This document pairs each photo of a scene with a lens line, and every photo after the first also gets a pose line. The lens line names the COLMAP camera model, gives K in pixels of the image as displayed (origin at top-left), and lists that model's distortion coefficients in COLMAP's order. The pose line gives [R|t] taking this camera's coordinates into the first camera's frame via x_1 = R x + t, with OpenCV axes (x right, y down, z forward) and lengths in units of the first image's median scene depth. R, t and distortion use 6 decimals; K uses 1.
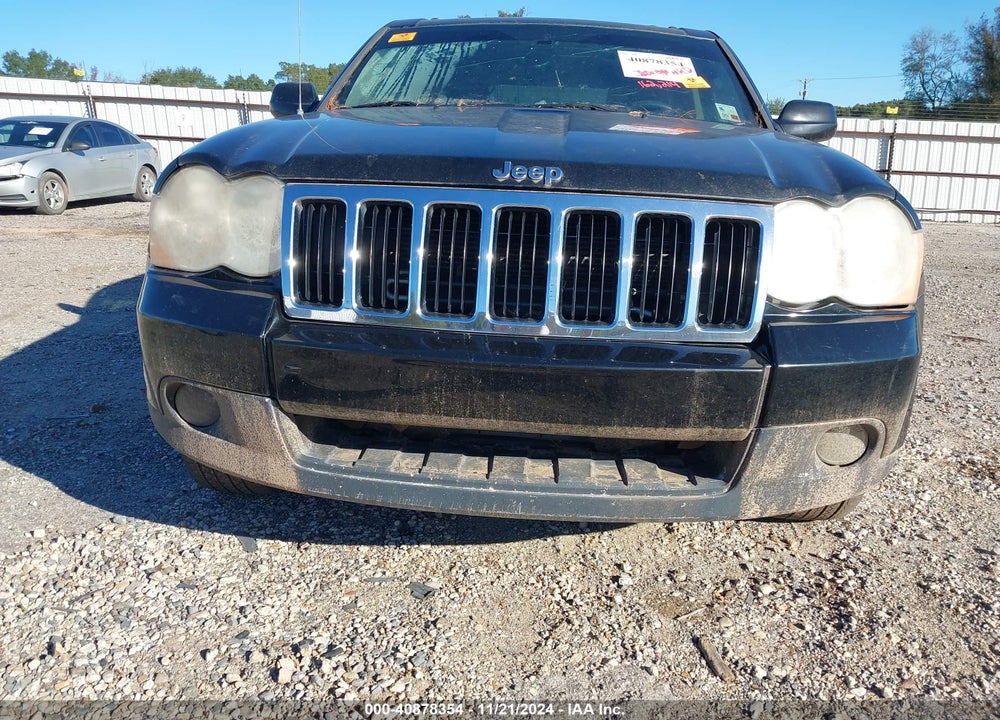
lens RADIAL K [[791.4, 0, 508.2], [0, 791.4, 360.3], [0, 0, 1]] dist [0.010756, -0.006714]
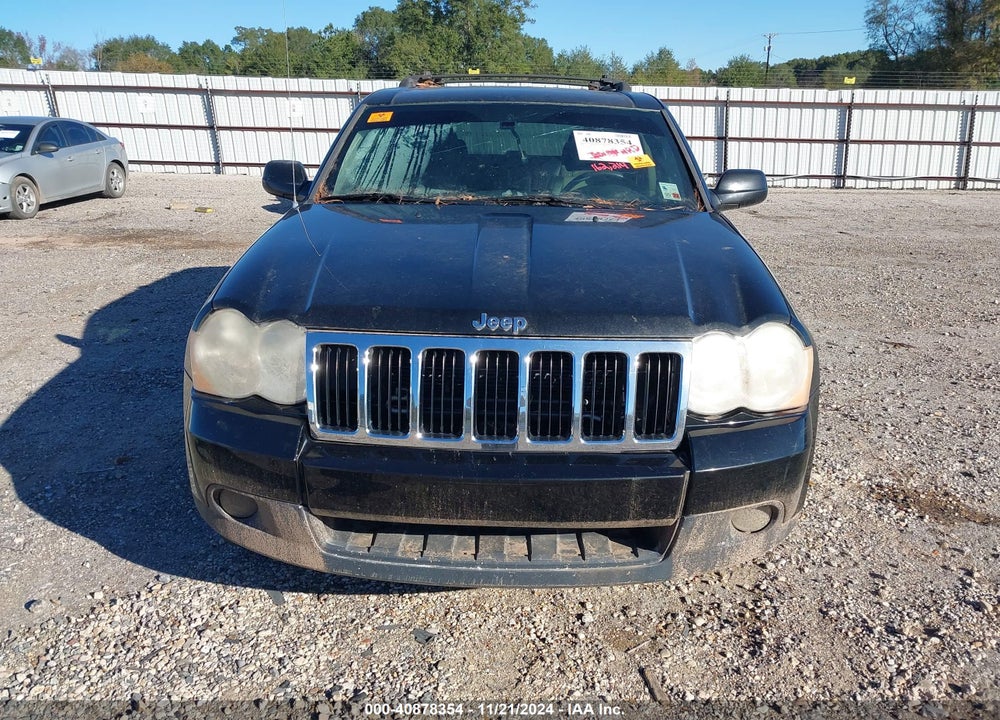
lens RADIAL K [[790.9, 0, 509.3], [0, 790.9, 362.4], [0, 0, 1]] dist [0.011257, -0.002873]
pose [[0.998880, -0.032055, 0.034803, -0.004675], [0.030290, 0.998285, 0.050095, -0.201506], [-0.036349, -0.048985, 0.998138, -0.229746]]
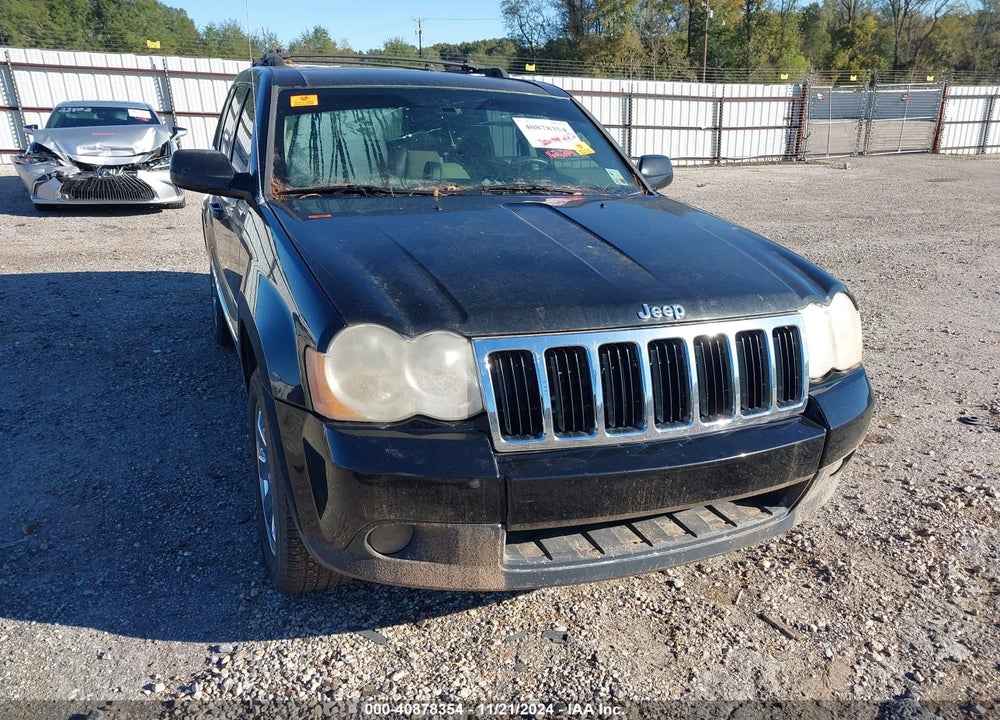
lens RADIAL K [[791.4, 0, 508.2], [0, 791.4, 360.3], [0, 0, 1]] dist [0.010756, -0.006714]
pose [[0.900653, -0.142103, 0.410647, -0.638546], [0.111324, 0.988935, 0.098054, -0.267423], [-0.420037, -0.042598, 0.906507, -0.063805]]
